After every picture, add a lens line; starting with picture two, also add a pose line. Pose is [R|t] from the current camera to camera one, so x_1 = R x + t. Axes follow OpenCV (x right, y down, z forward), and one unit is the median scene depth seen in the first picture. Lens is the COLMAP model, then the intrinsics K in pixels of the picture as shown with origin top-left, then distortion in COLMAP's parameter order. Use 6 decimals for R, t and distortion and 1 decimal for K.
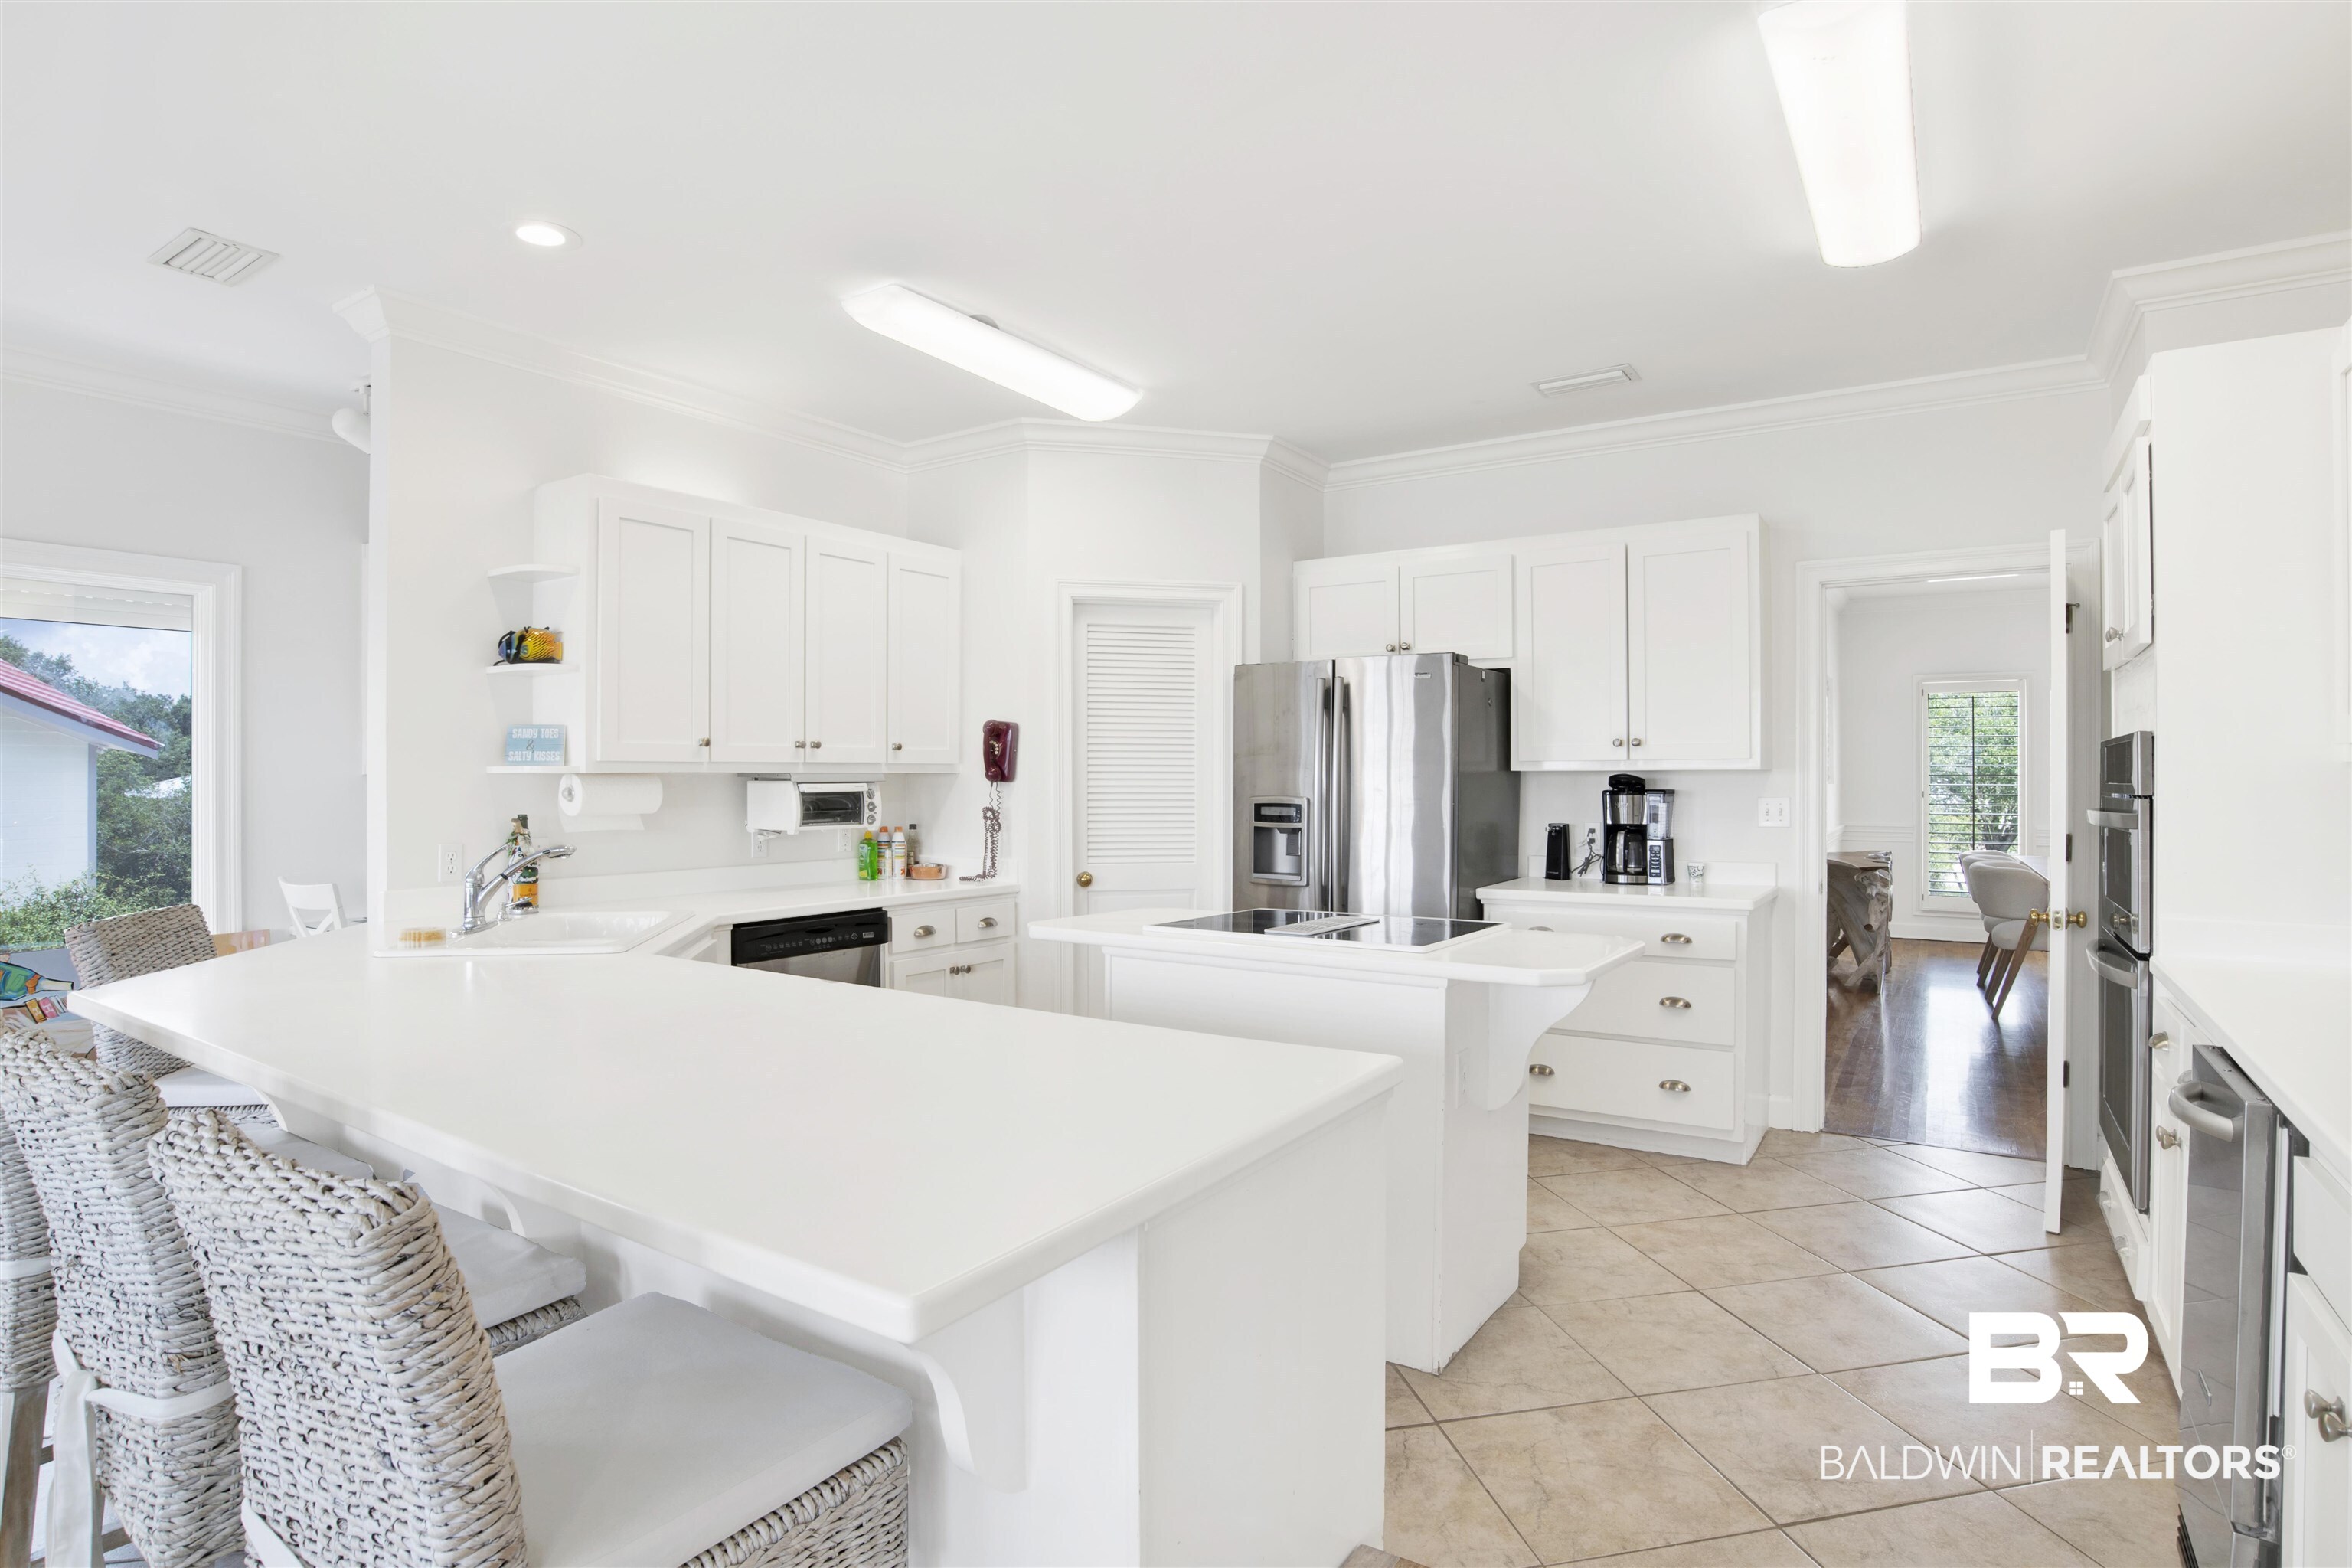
lens RADIAL K [[1230.1, 0, 1182.8], [0, 1230.1, 778.0], [0, 0, 1]] dist [-0.058986, 0.017975]
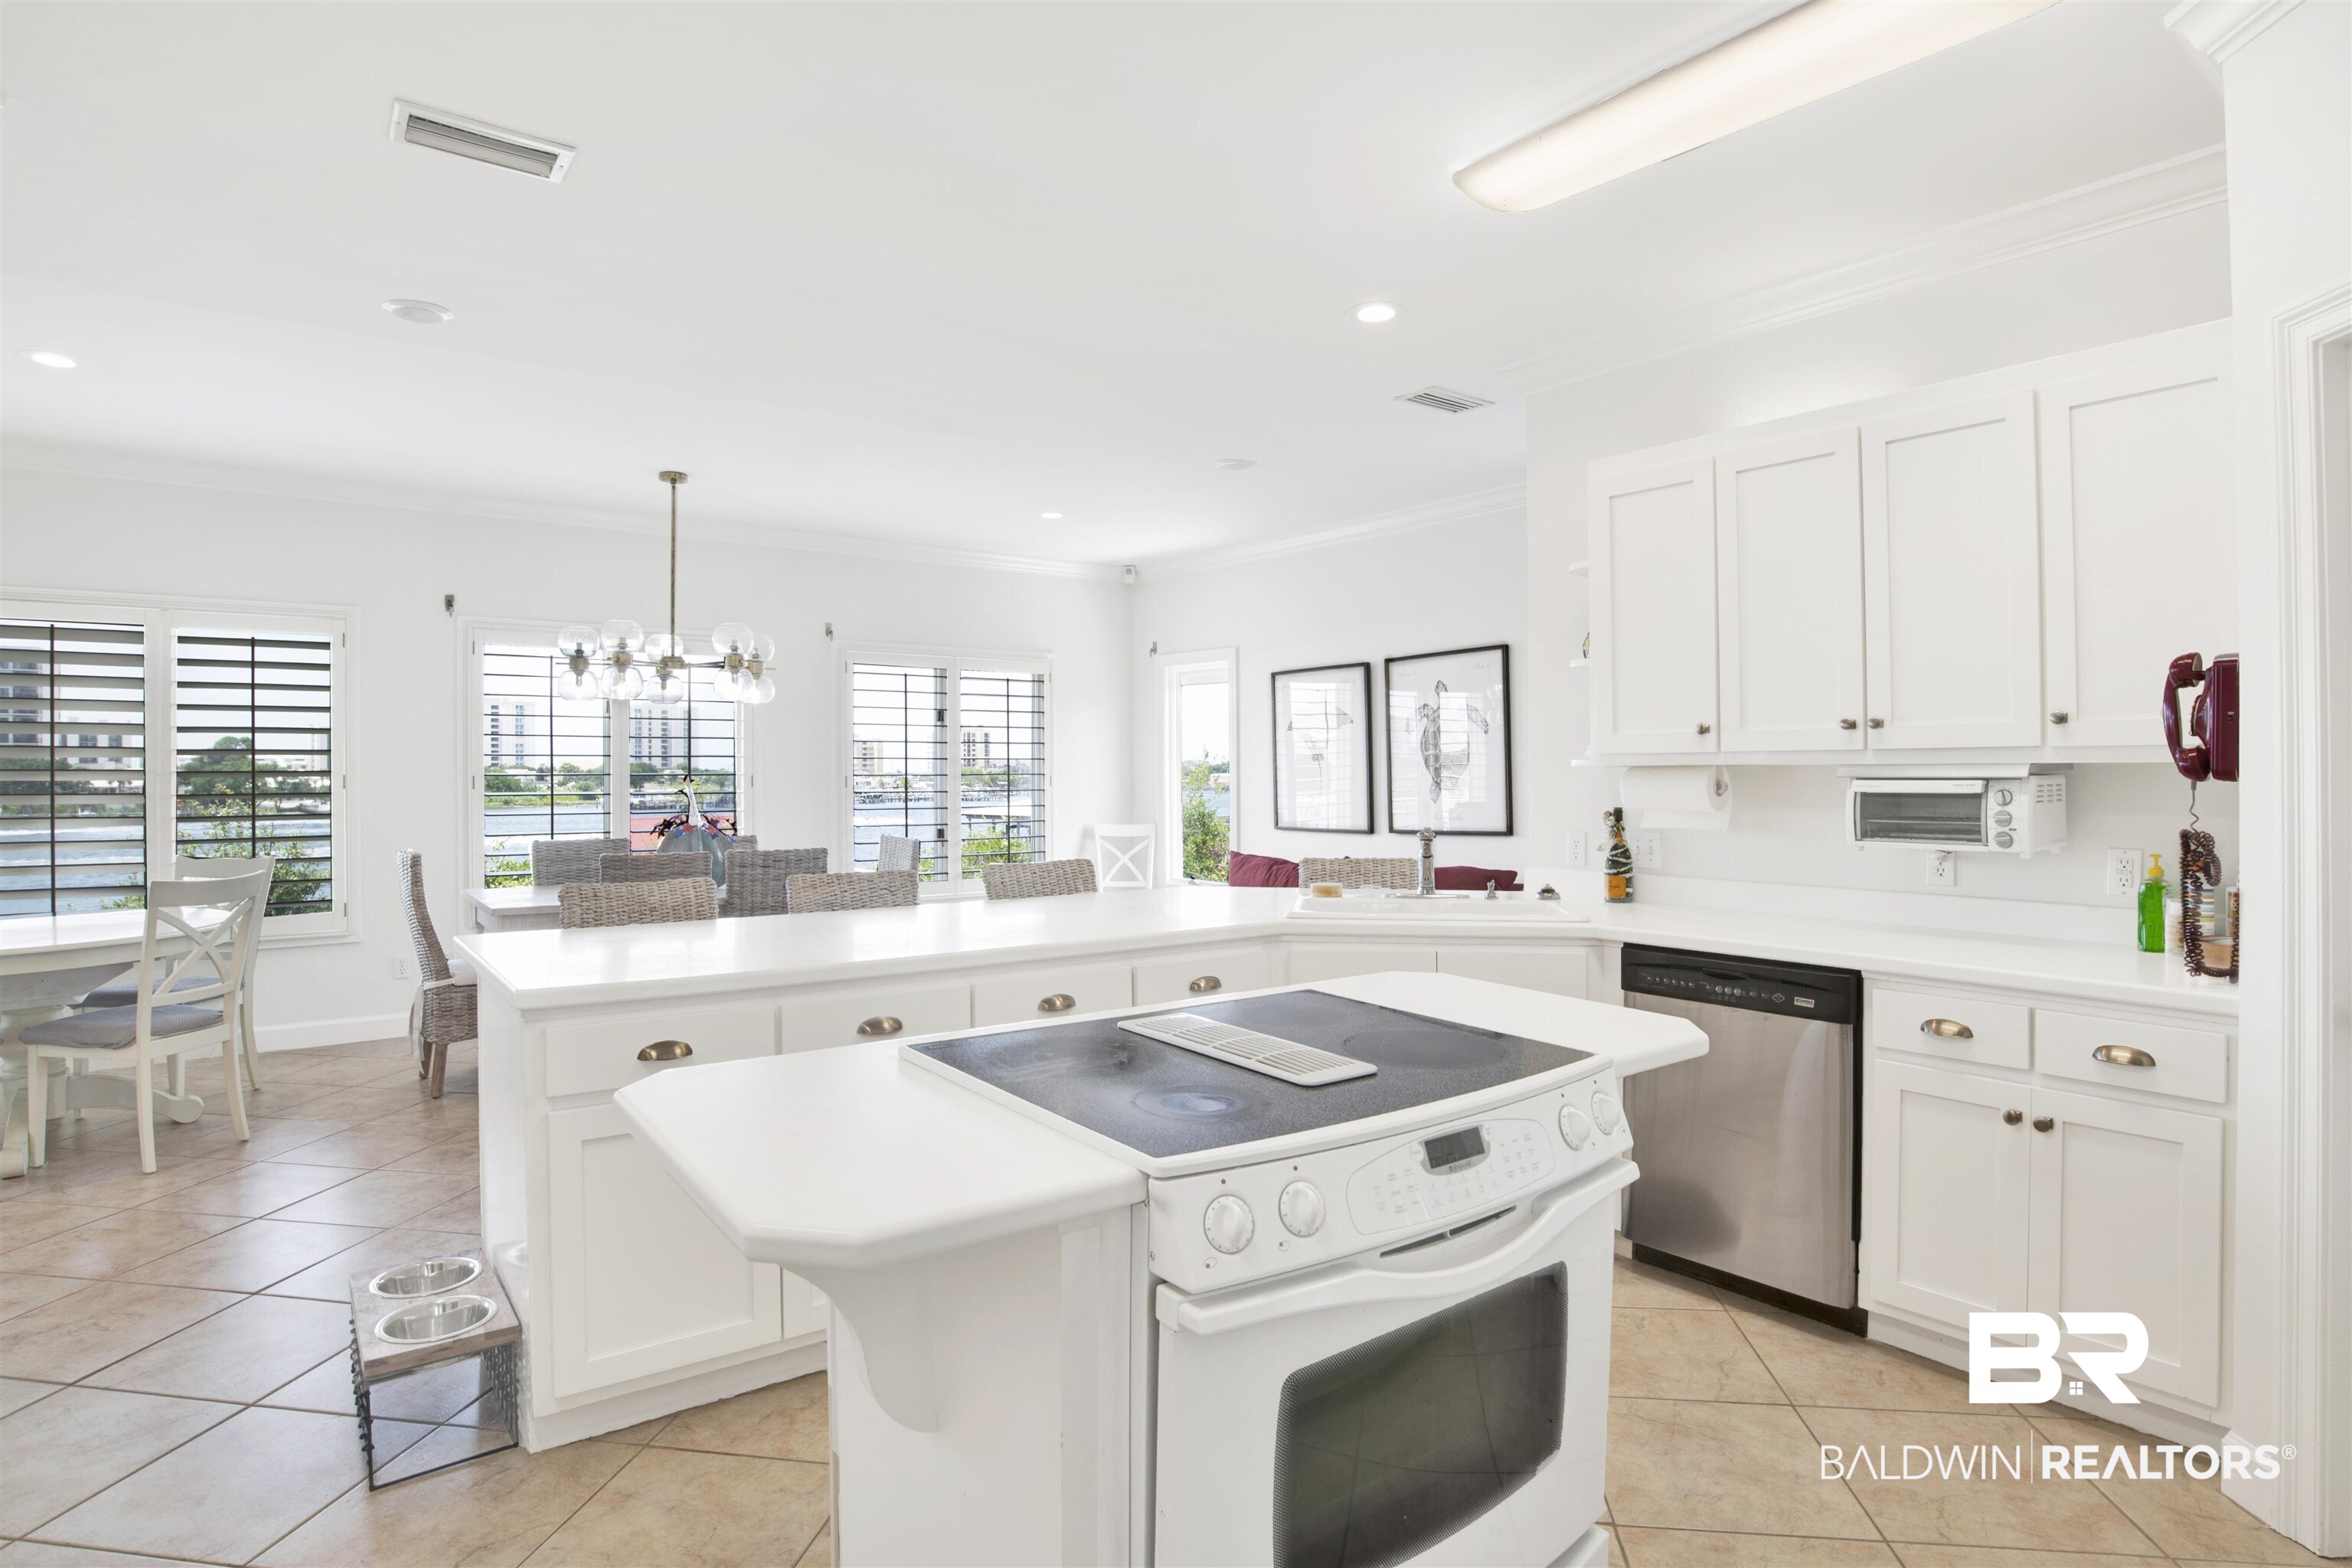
lens RADIAL K [[1230.1, 0, 1171.1], [0, 1230.1, 786.2], [0, 0, 1]] dist [-0.058986, 0.017975]
pose [[-0.336981, 0.013651, -0.941412, 0.564083], [0.004340, 0.999907, 0.012946, -0.002848], [0.941501, 0.000276, -0.337009, 1.023157]]
